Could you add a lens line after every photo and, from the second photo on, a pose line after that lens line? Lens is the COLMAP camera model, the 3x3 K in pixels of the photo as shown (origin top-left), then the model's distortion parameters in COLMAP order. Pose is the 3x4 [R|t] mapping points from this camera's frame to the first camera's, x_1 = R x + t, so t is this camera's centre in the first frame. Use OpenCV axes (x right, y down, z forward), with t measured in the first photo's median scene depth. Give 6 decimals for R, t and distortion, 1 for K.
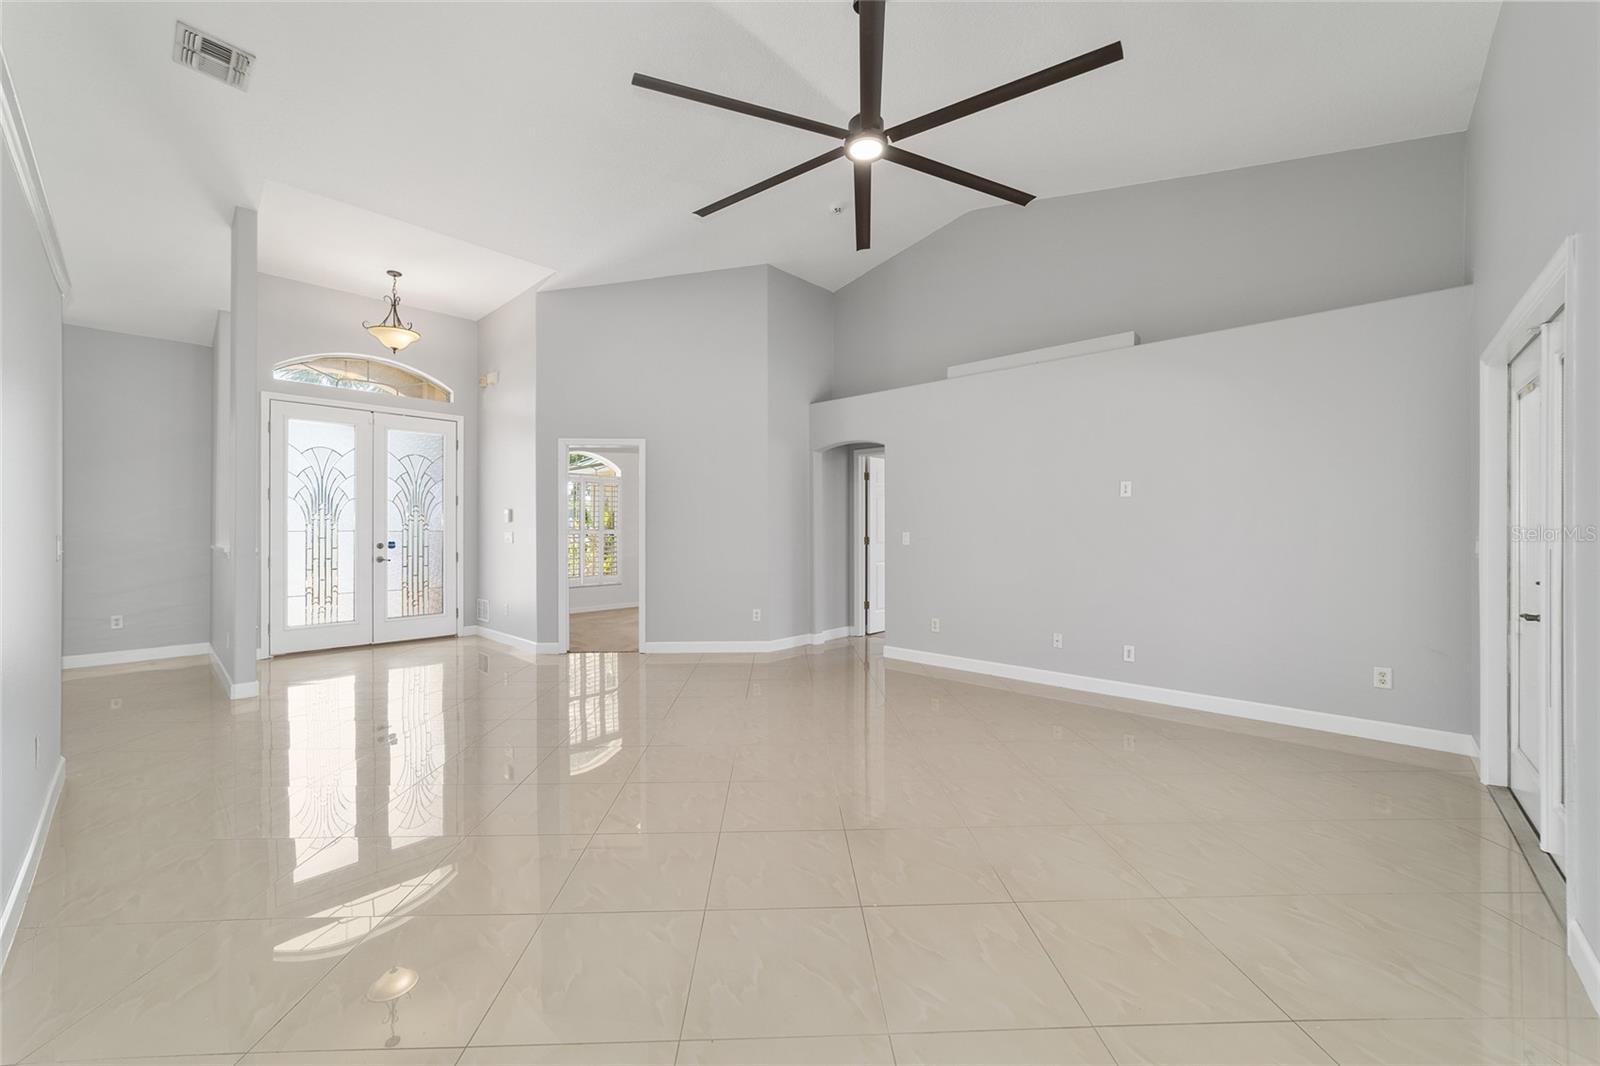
lens RADIAL K [[615.3, 0, 790.9], [0, 615.3, 533.9], [0, 0, 1]] dist [-0.011762, 0.005682]
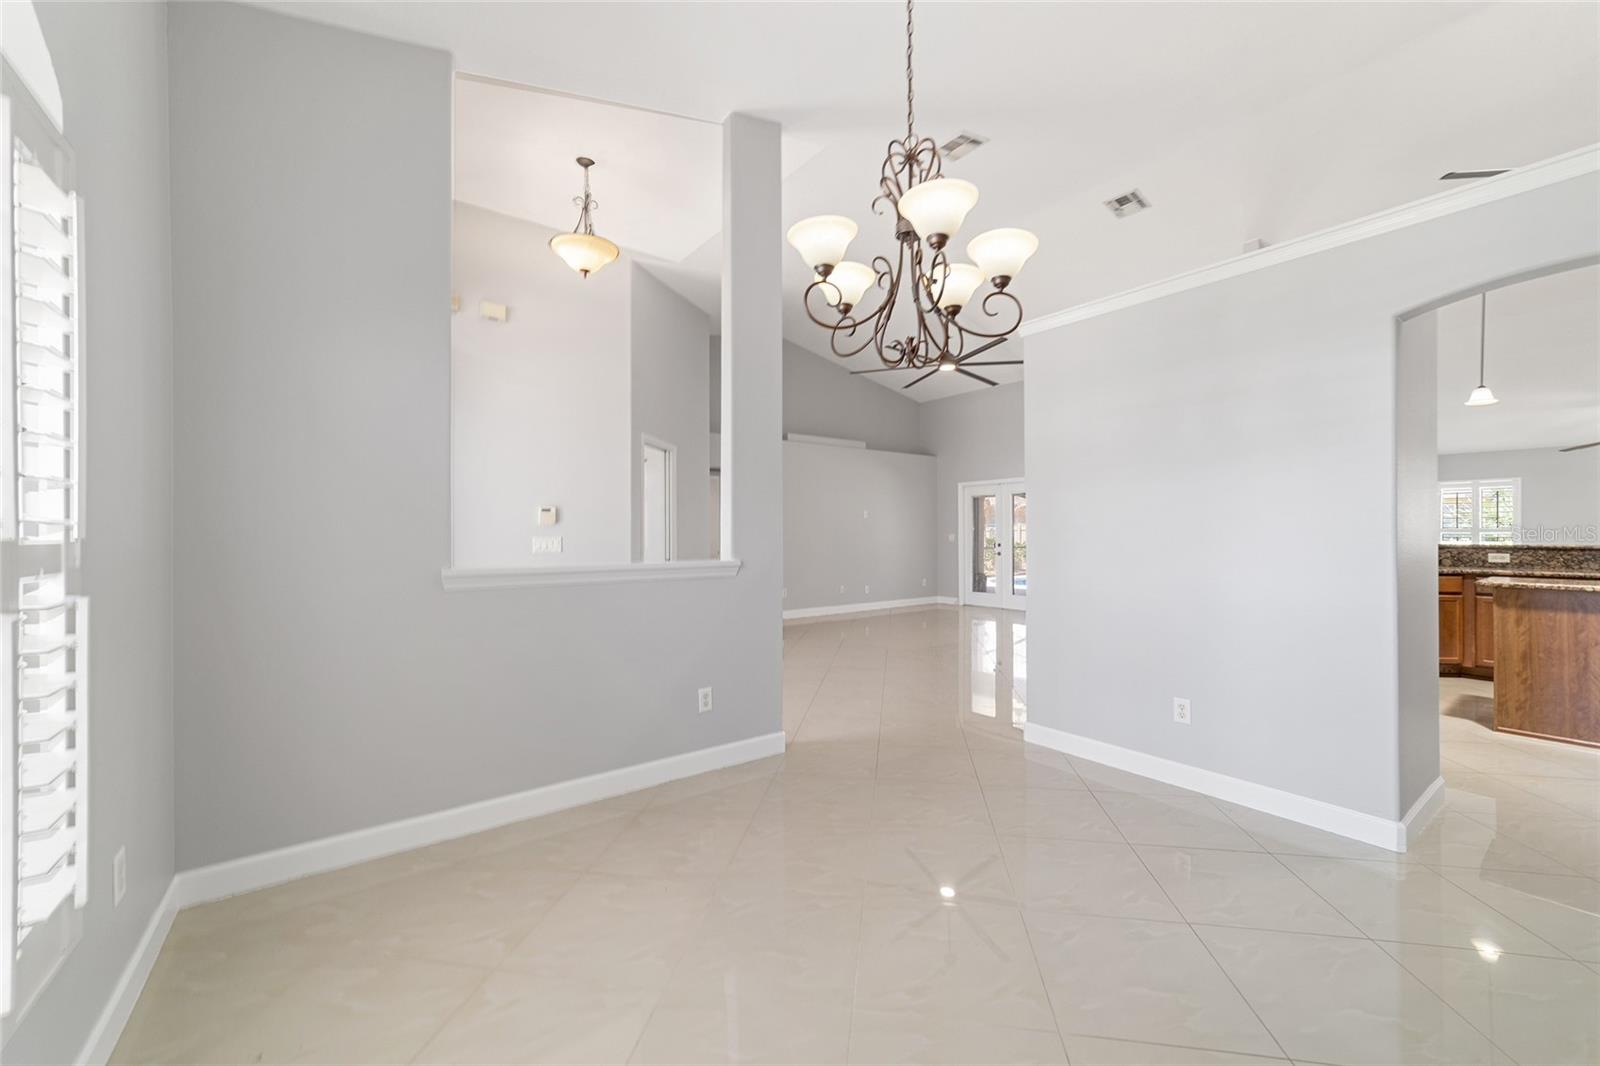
lens RADIAL K [[615.3, 0, 789.6], [0, 615.3, 530.8], [0, 0, 1]] dist [-0.011762, 0.005682]
pose [[0.172142, 0.004041, 0.985064, -1.144823], [0.015828, 0.999851, -0.006867, -0.003255], [-0.984945, 0.016774, 0.172052, 0.624029]]
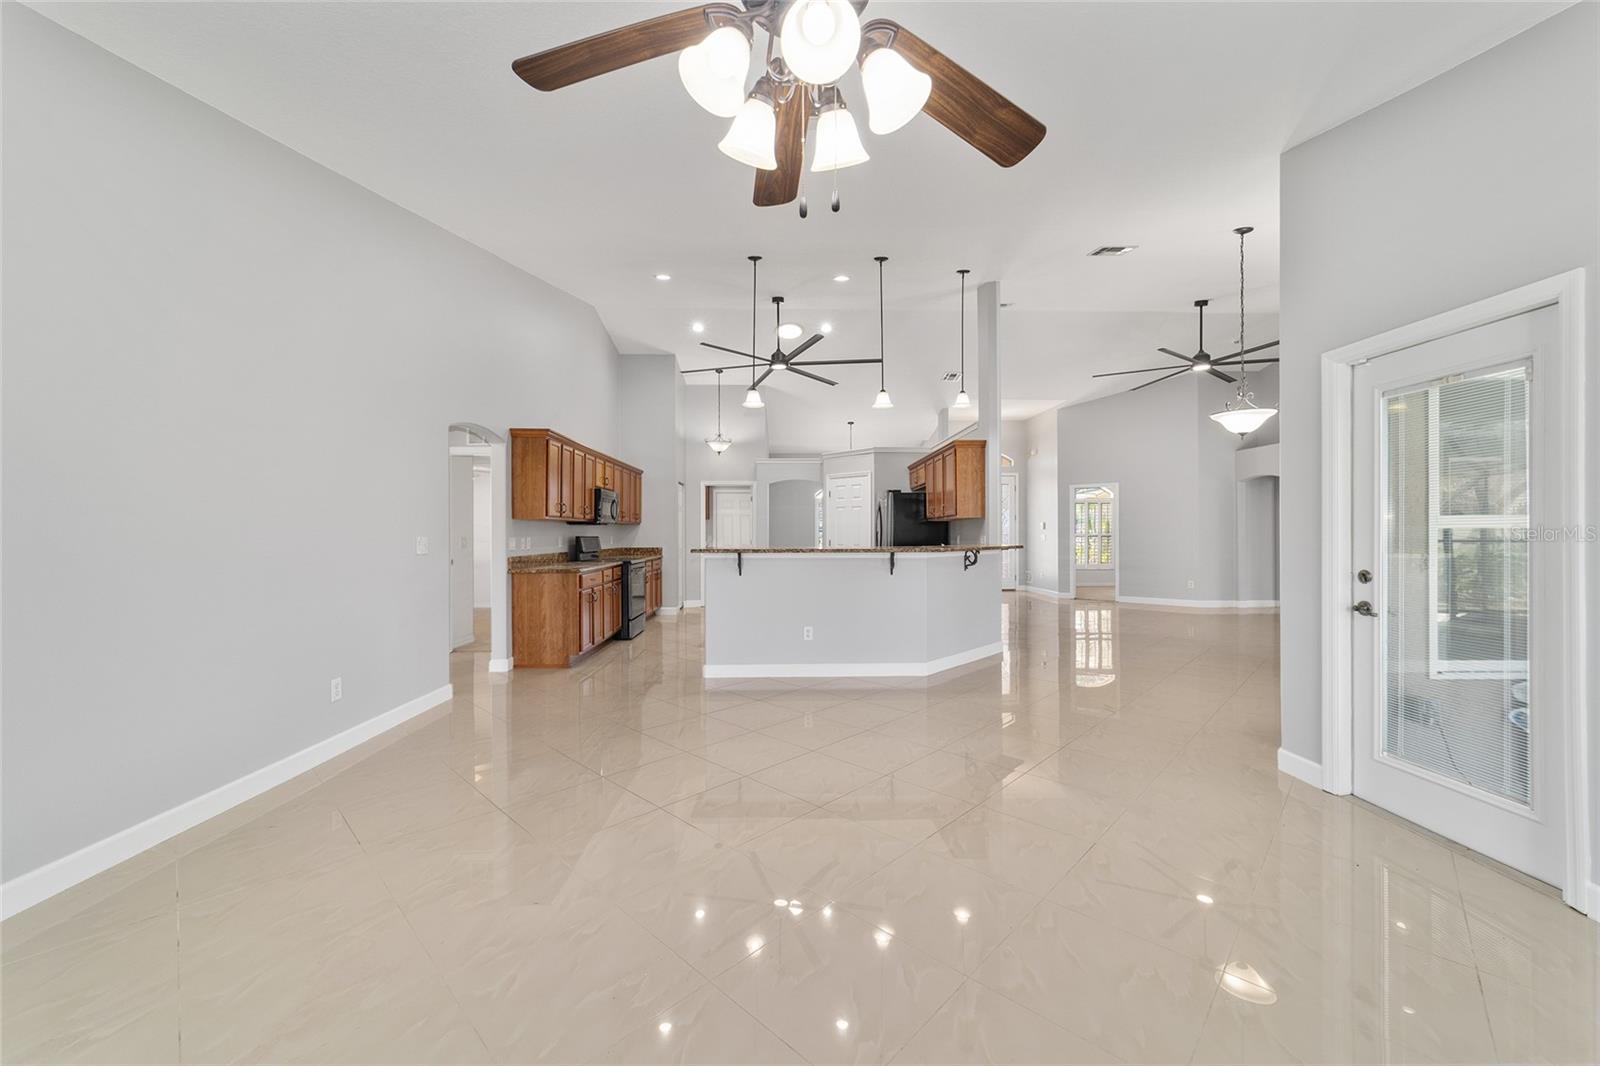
lens RADIAL K [[615.3, 0, 801.7], [0, 615.3, 532.0], [0, 0, 1]] dist [-0.011762, 0.005682]
pose [[0.708779, -0.003862, -0.705420, 0.352934], [-0.004930, 0.999933, -0.010428, 0.012528], [0.705413, 0.010869, 0.708713, -0.878741]]
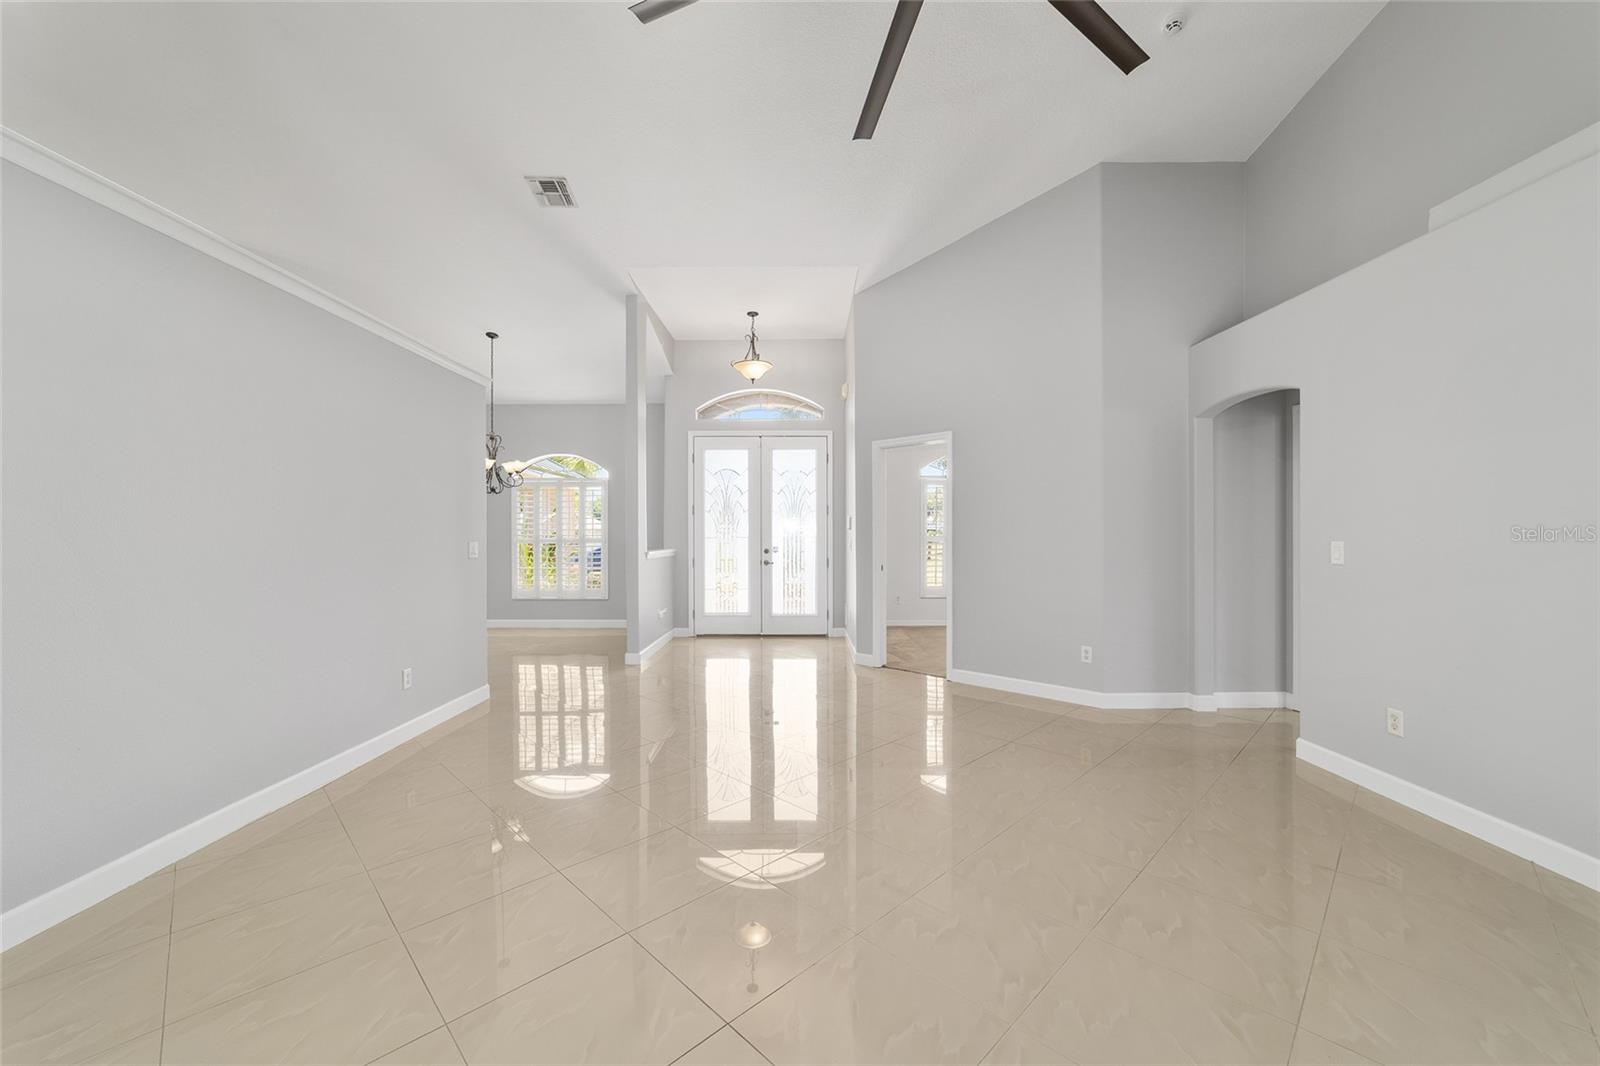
lens RADIAL K [[615.3, 0, 800.4], [0, 615.3, 537.6], [0, 0, 1]] dist [-0.011762, 0.005682]
pose [[0.685182, -0.000421, -0.728372, 0.231639], [-0.004394, 0.999979, -0.004712, -0.000229], [0.728359, 0.006429, 0.685166, 0.251739]]
